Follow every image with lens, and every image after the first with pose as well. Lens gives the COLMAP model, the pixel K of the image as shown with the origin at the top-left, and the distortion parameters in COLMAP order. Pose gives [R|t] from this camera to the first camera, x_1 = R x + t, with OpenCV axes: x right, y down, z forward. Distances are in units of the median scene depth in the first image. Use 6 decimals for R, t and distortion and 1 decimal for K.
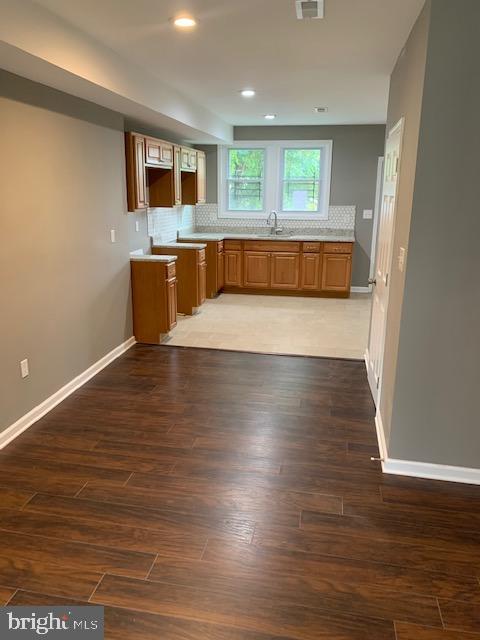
lens RADIAL K [[486.3, 0, 240.0], [0, 486.3, 320.0], [0, 0, 1]] dist [0.007625, -0.009215]
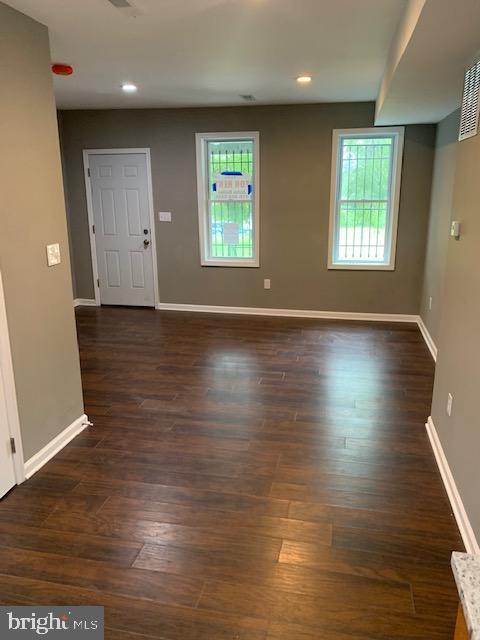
lens RADIAL K [[486.3, 0, 240.0], [0, 486.3, 320.0], [0, 0, 1]] dist [0.007625, -0.009215]
pose [[-0.999720, -0.010966, 0.020989, -0.108046], [0.001092, 0.864032, 0.503436, -0.552562], [-0.023656, 0.503318, -0.863777, 2.032695]]
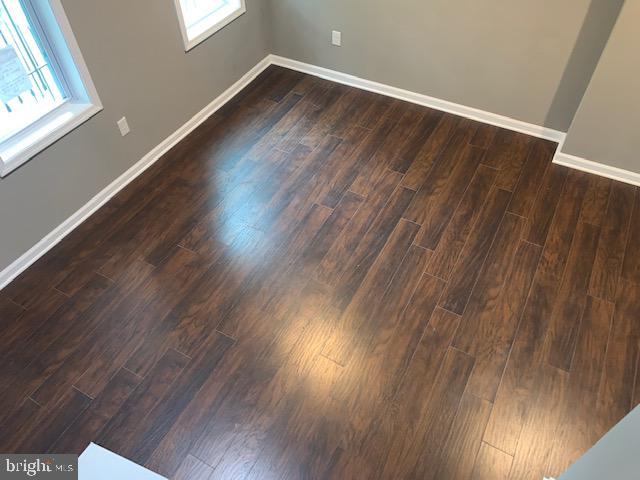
lens RADIAL K [[486.3, 0, 320.1], [0, 486.3, 233.3], [0, 0, 1]] dist [0.007625, -0.009215]
pose [[-0.305752, 0.703087, -0.642015, 0.671725], [-0.233523, 0.598333, 0.766462, -0.472134], [0.923029, 0.384273, -0.018754, 0.561387]]
